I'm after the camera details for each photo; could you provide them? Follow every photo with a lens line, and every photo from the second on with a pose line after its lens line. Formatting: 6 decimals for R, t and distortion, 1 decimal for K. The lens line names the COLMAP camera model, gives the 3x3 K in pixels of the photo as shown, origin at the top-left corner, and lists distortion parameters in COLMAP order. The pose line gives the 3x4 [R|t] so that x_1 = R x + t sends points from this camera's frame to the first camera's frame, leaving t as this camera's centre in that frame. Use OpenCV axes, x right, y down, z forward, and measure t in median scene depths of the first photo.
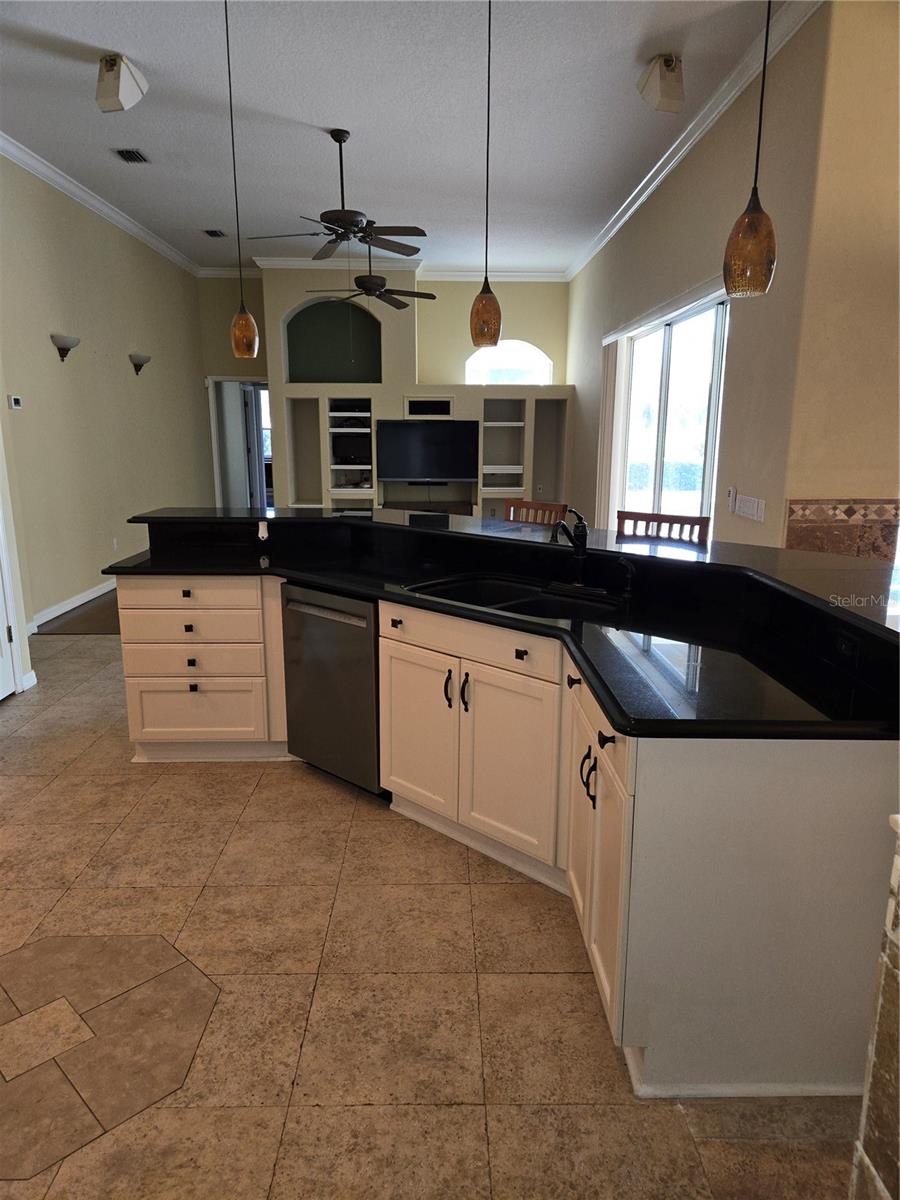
lens RADIAL K [[798.6, 0, 457.1], [0, 798.6, 591.2], [0, 0, 1]] dist [0.079094, -0.065501]
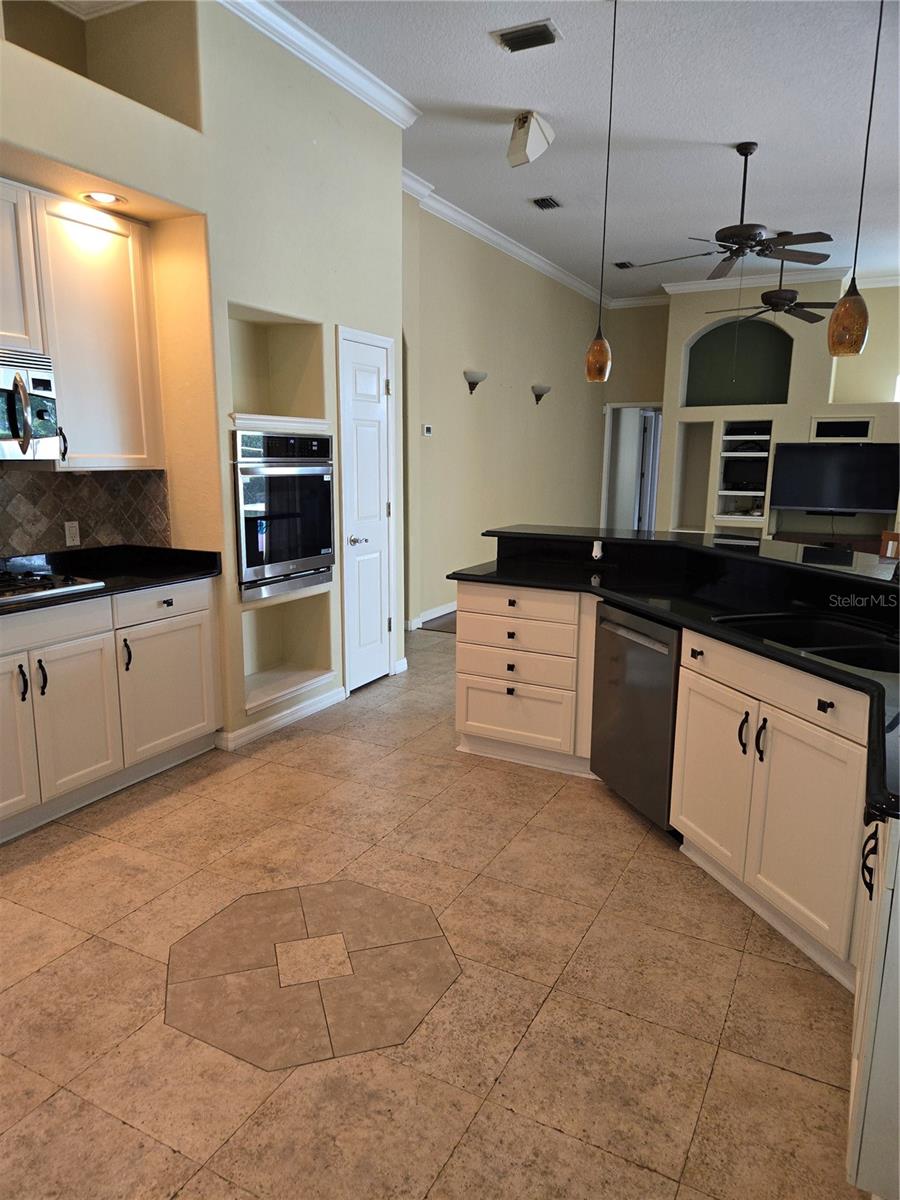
lens RADIAL K [[798.6, 0, 452.0], [0, 798.6, 596.7], [0, 0, 1]] dist [0.079094, -0.065501]
pose [[0.875777, 0.092958, -0.473681, 0.106419], [-0.104723, 0.994500, 0.001546, 0.001663], [0.471219, 0.048252, 0.880695, 0.025320]]
